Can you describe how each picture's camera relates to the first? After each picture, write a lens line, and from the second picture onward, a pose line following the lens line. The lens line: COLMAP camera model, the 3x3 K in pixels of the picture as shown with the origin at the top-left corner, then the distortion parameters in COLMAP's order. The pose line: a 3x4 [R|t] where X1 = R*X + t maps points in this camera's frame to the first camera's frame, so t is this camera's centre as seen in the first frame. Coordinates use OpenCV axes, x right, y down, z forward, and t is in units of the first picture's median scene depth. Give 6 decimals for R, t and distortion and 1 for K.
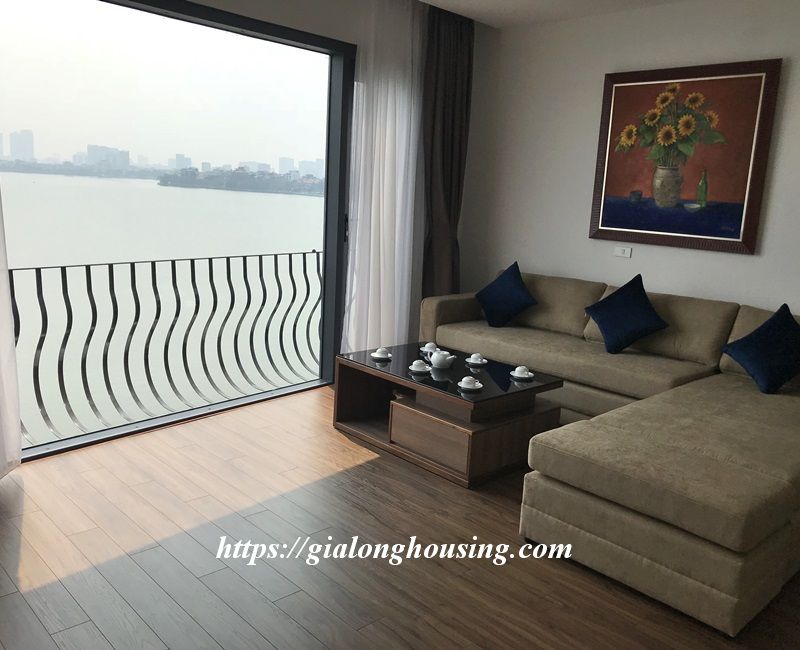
lens RADIAL K [[694.8, 0, 401.2], [0, 694.8, 312.7], [0, 0, 1]] dist [0.008456, 0.006513]
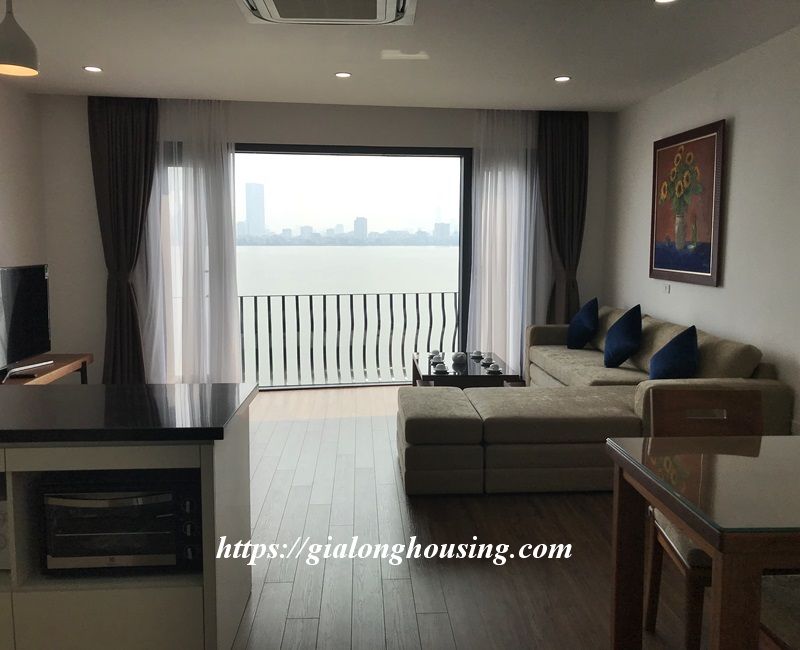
lens RADIAL K [[694.8, 0, 401.2], [0, 694.8, 312.7], [0, 0, 1]] dist [0.008456, 0.006513]
pose [[0.759083, 0.022155, -0.650617, 0.783716], [-0.086799, 0.993942, -0.067425, 0.073003], [0.645182, 0.107654, 0.756407, -0.169677]]
